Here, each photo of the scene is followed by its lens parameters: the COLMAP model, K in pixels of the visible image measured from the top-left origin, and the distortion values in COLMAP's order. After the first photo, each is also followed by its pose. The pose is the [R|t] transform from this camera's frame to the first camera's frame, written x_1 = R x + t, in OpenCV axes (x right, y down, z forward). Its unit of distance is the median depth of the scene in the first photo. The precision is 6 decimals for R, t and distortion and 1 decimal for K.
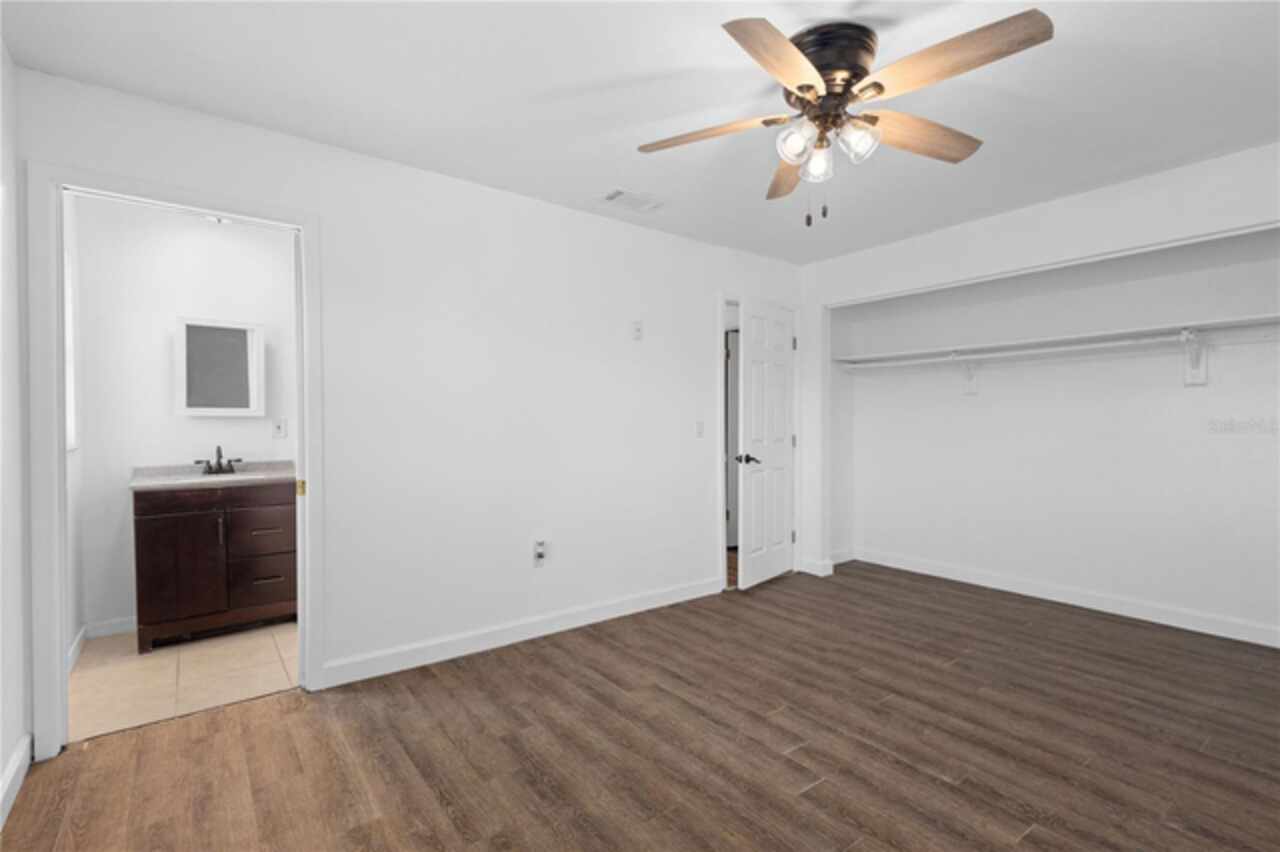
lens RADIAL K [[595.9, 0, 640.0], [0, 595.9, 426.0], [0, 0, 1]] dist [0.002661, -0.002119]
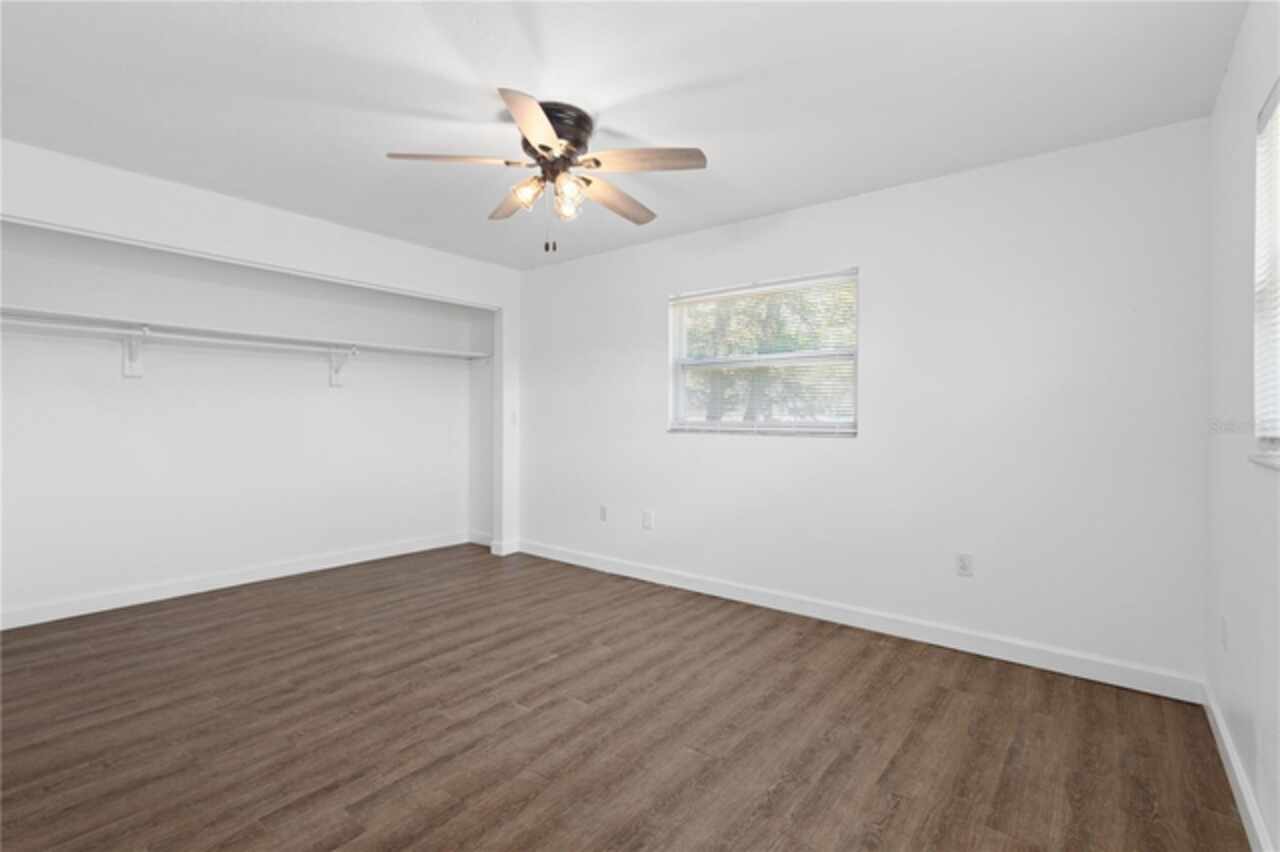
lens RADIAL K [[595.9, 0, 640.0], [0, 595.9, 426.0], [0, 0, 1]] dist [0.002661, -0.002119]
pose [[-0.269051, -0.016851, 0.962979, -0.707504], [-0.001032, 0.999851, 0.017208, -0.002713], [-0.963125, 0.003636, -0.269028, 0.881089]]
